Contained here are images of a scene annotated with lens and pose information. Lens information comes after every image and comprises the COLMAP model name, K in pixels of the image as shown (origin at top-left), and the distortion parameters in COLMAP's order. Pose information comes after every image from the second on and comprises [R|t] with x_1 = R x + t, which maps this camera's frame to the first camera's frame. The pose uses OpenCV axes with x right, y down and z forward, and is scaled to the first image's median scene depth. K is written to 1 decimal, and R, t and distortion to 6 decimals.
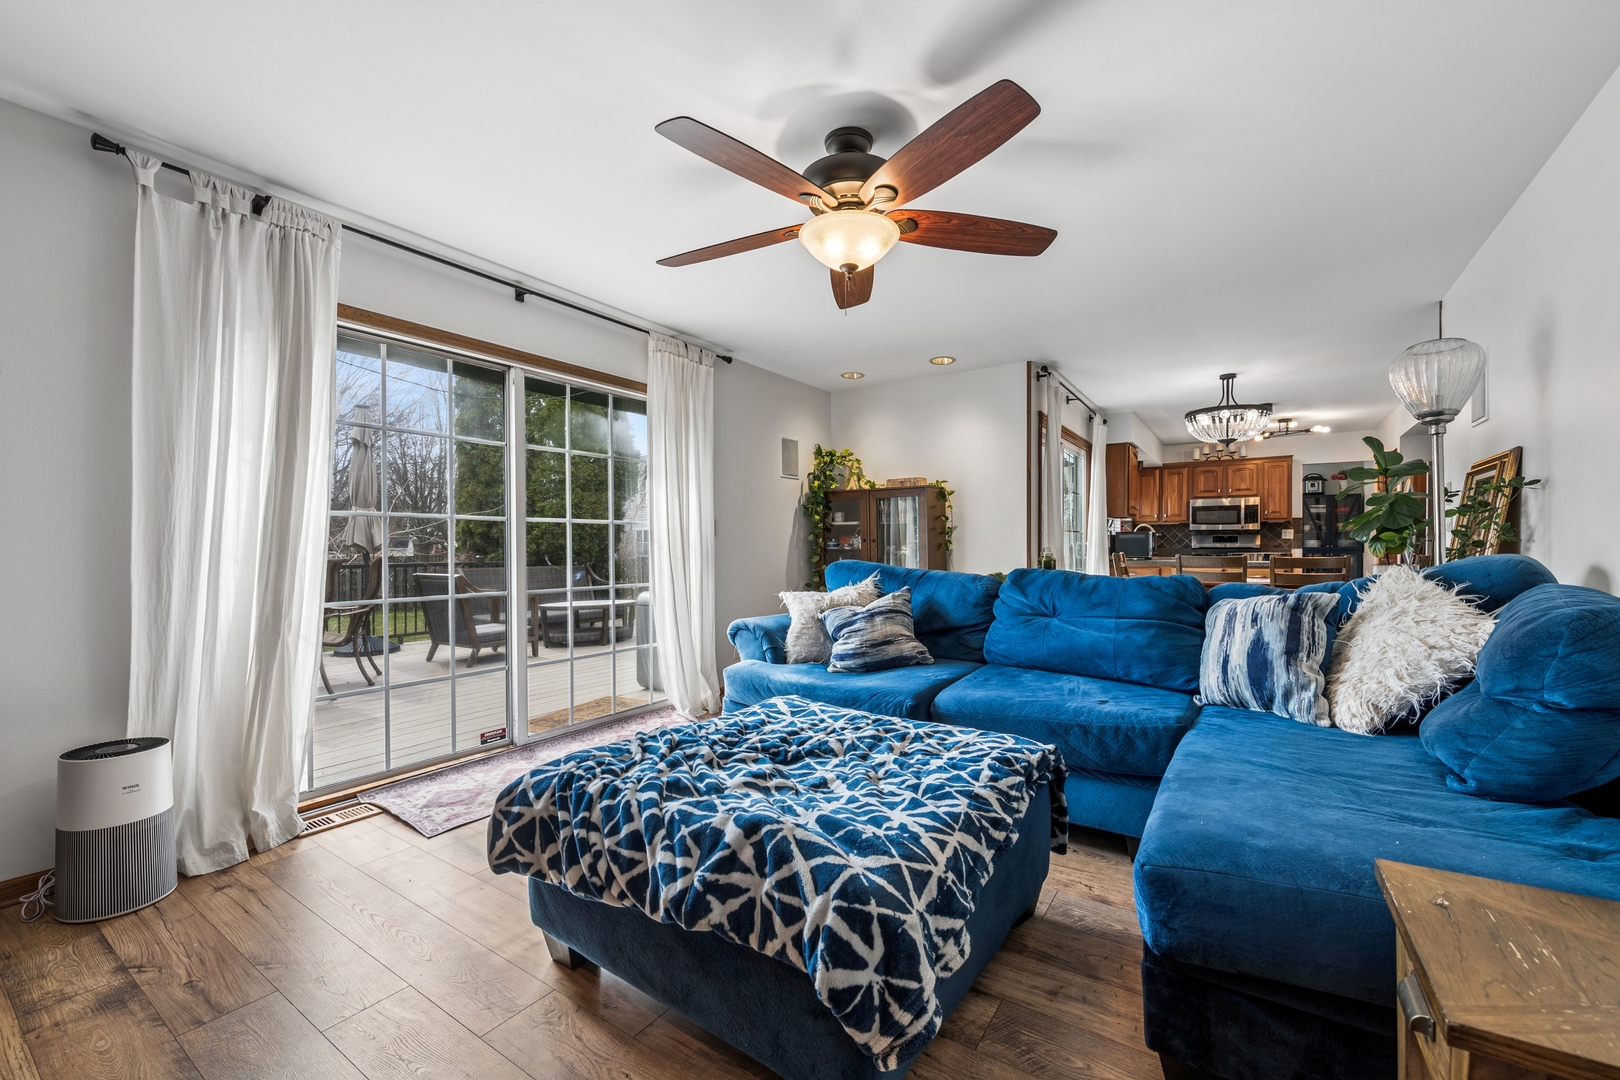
lens RADIAL K [[679.1, 0, 804.8], [0, 679.1, 552.3], [0, 0, 1]] dist [0.011852, 0.000080]
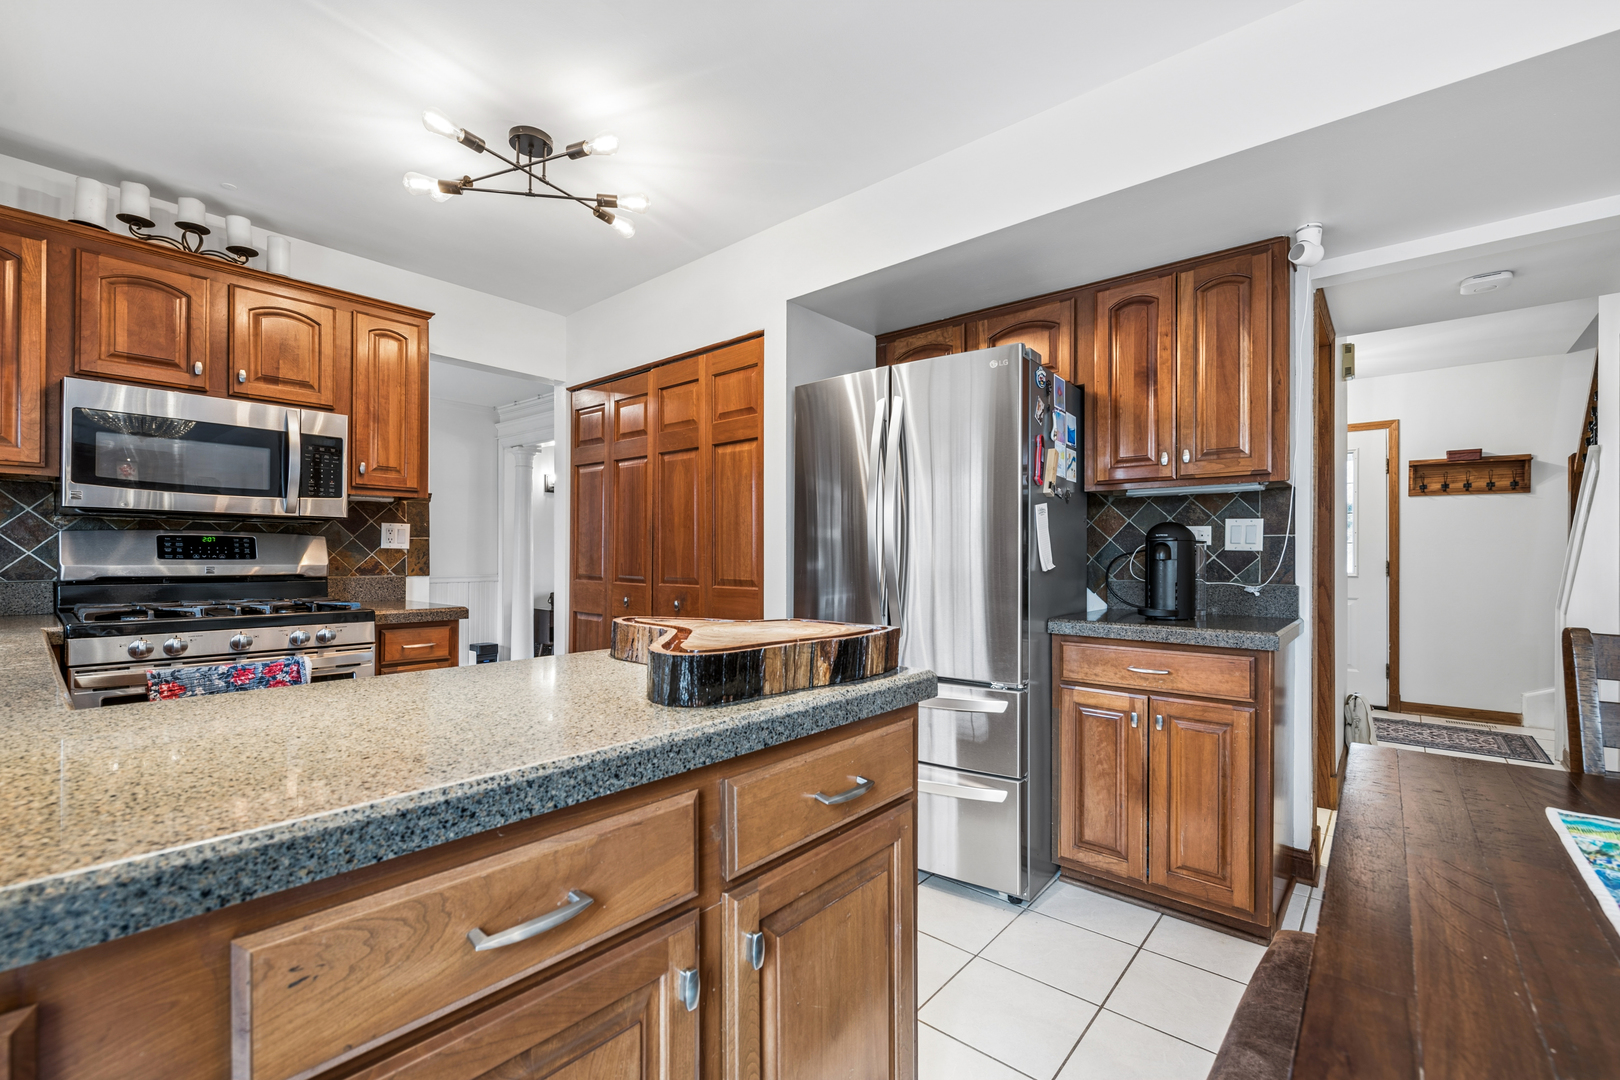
lens RADIAL K [[679.1, 0, 789.0], [0, 679.1, 553.2], [0, 0, 1]] dist [0.011852, 0.000080]
pose [[0.120166, 0.006366, 0.992733, 0.362018], [0.004656, 0.999965, -0.006975, -0.013762], [-0.992743, 0.005460, 0.120132, 0.726670]]
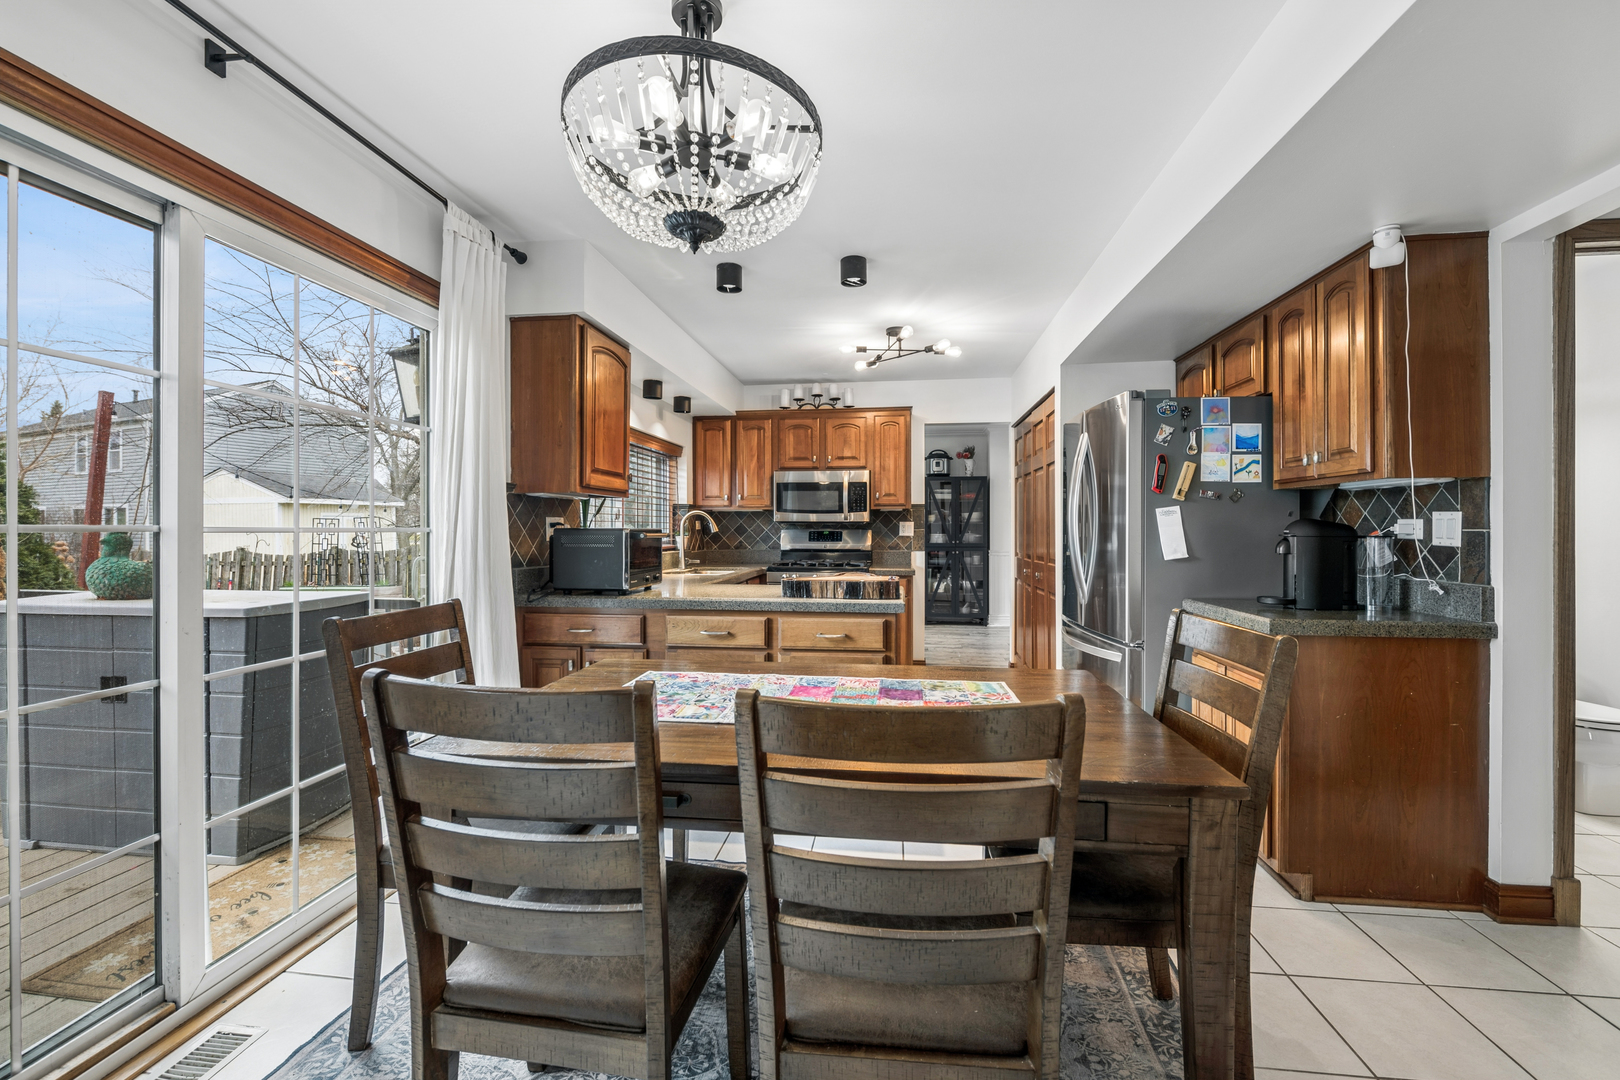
lens RADIAL K [[679.1, 0, 823.3], [0, 679.1, 531.8], [0, 0, 1]] dist [0.011852, 0.000080]
pose [[0.891887, 0.000022, 0.452259, 0.331878], [0.001994, 0.999990, -0.003979, -0.020995], [-0.452255, 0.004451, 0.891878, 0.442528]]
